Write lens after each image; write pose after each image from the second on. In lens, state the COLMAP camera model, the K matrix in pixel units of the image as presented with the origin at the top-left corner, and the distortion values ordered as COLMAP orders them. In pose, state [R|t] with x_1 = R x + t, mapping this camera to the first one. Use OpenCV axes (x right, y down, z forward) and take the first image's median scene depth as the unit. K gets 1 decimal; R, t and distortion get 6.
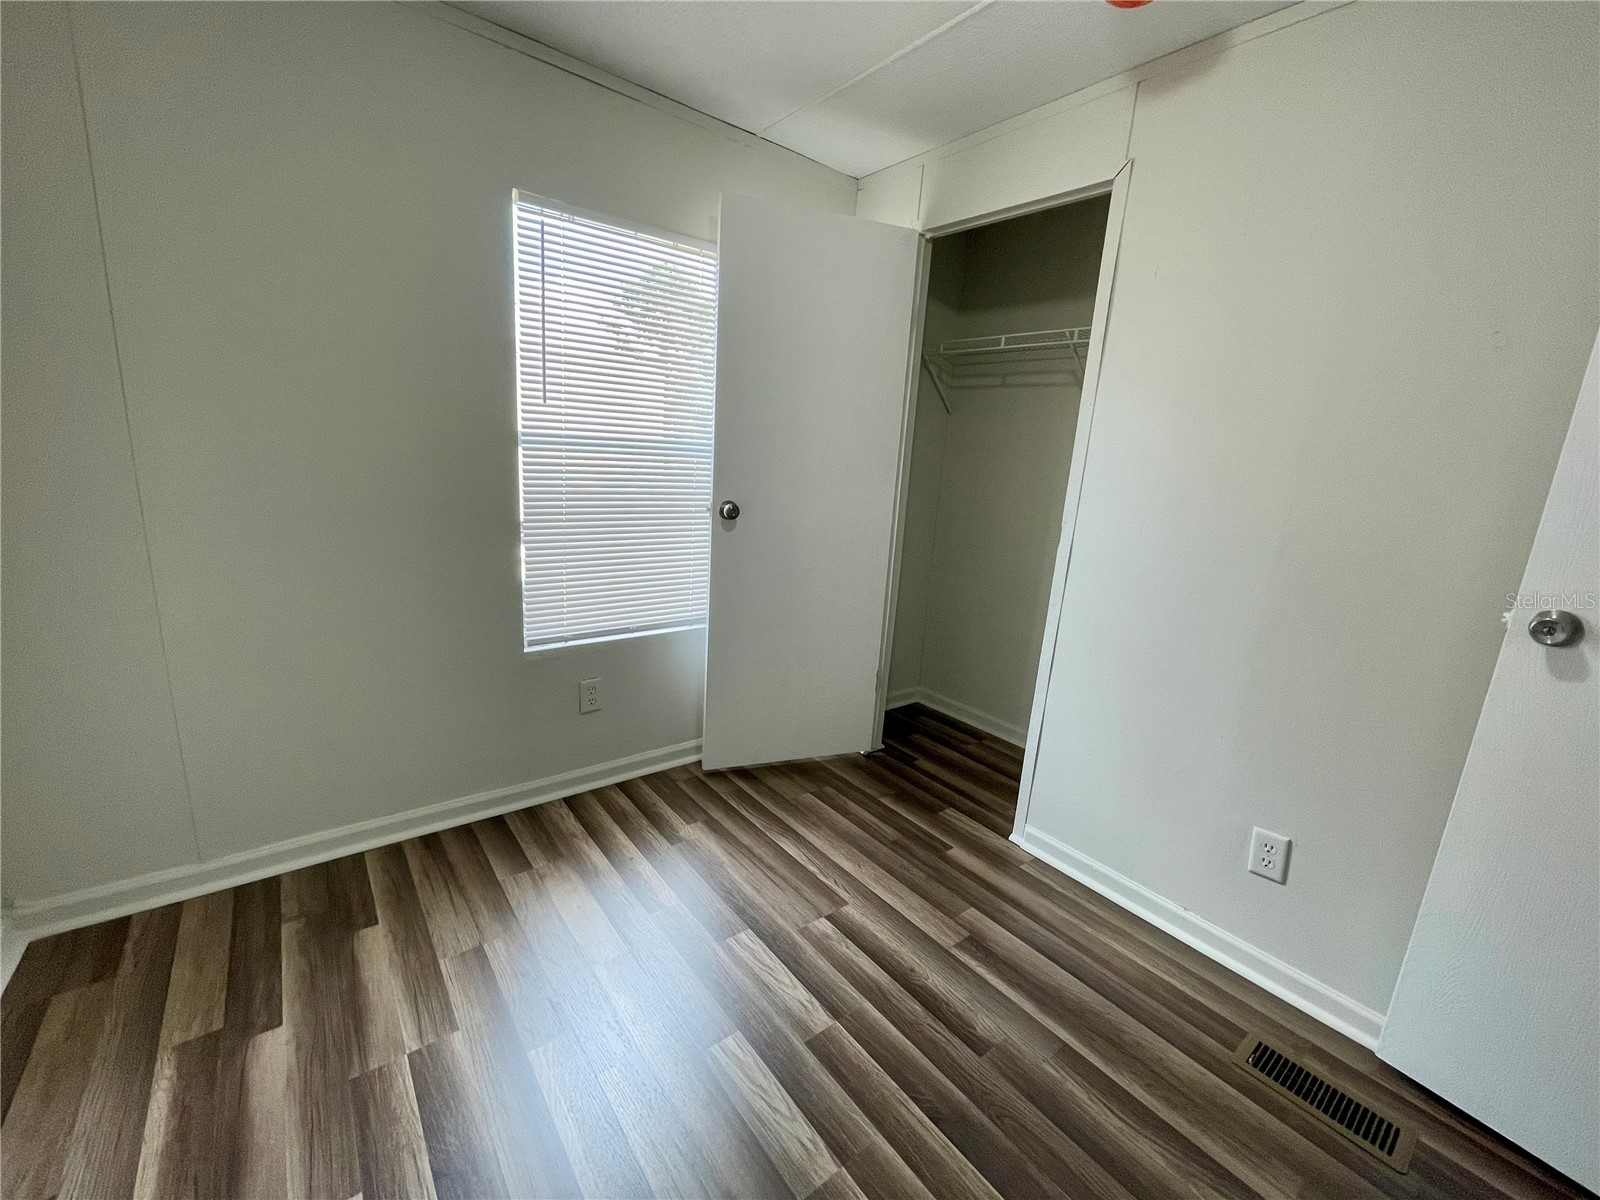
lens RADIAL K [[653.1, 0, 797.0], [0, 653.1, 596.4], [0, 0, 1]] dist [-0.001018, -0.000072]
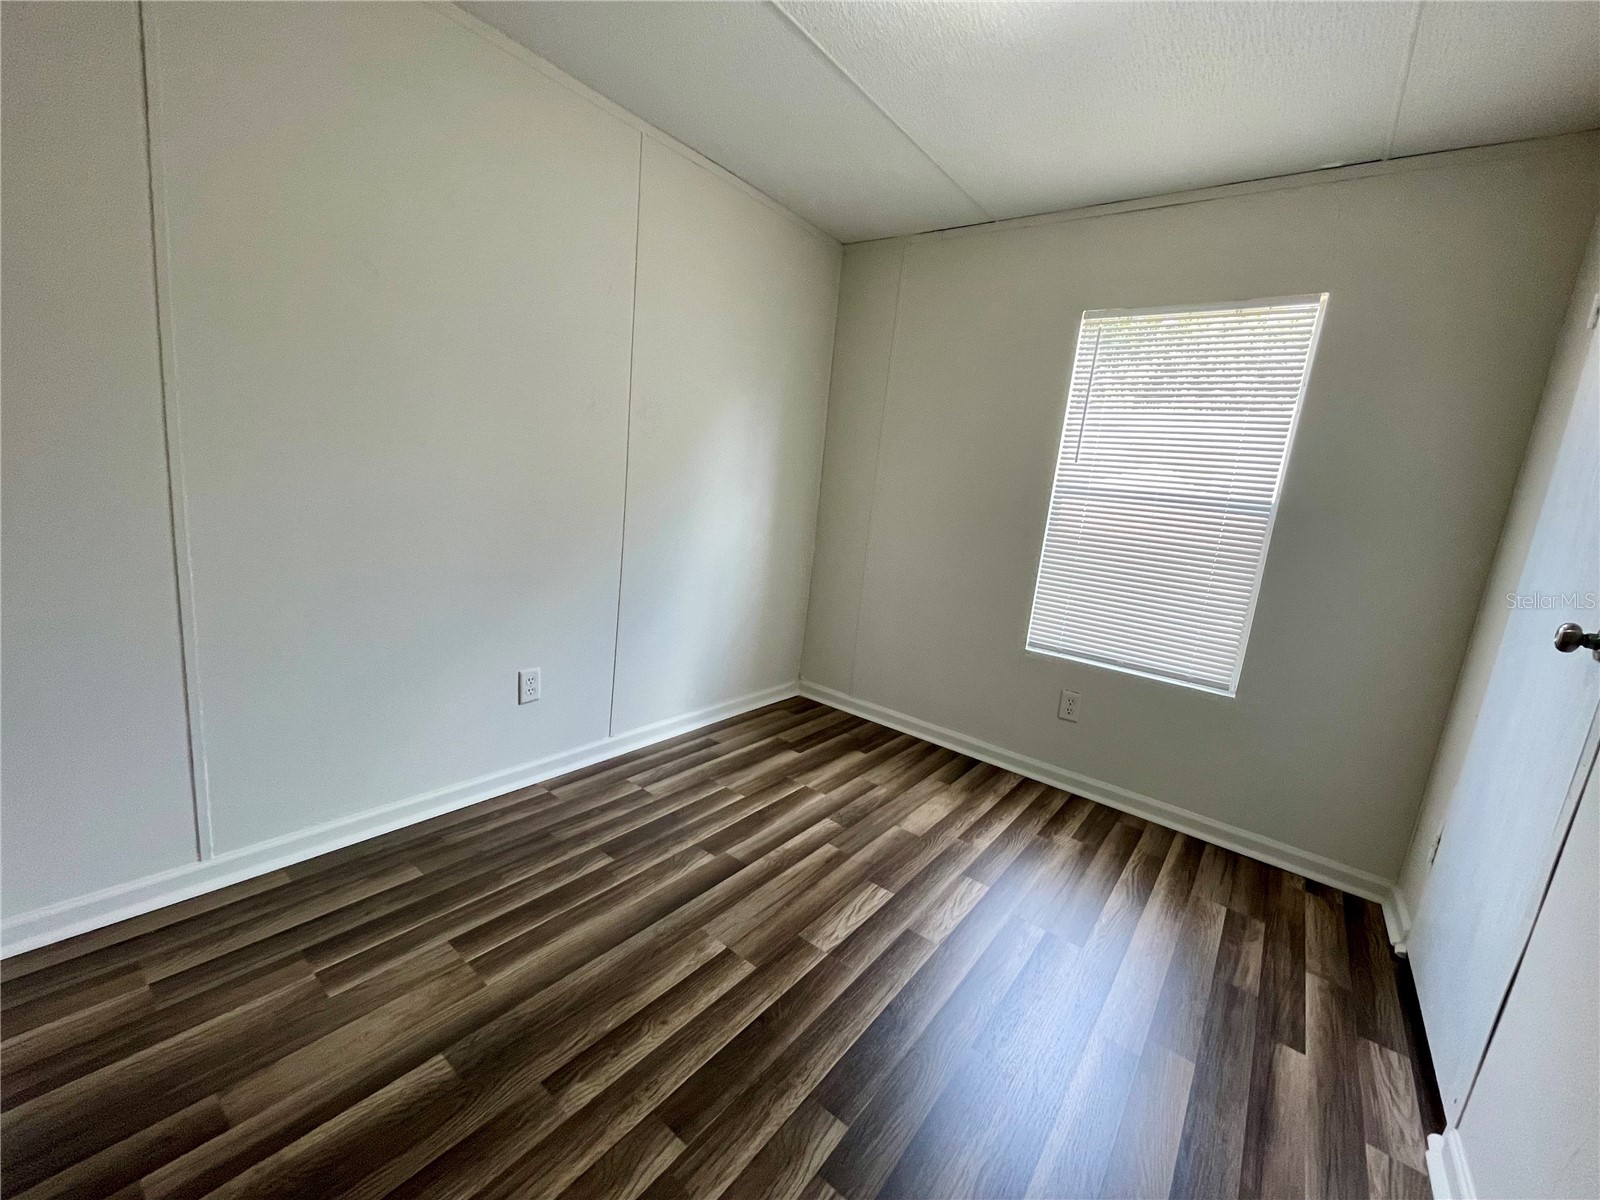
lens RADIAL K [[653.1, 0, 797.0], [0, 653.1, 596.4], [0, 0, 1]] dist [-0.001018, -0.000072]
pose [[0.245170, 0.136603, -0.959808, 0.814050], [-0.294847, 0.953633, 0.060410, 0.046266], [0.923557, 0.268186, 0.274079, 0.216084]]
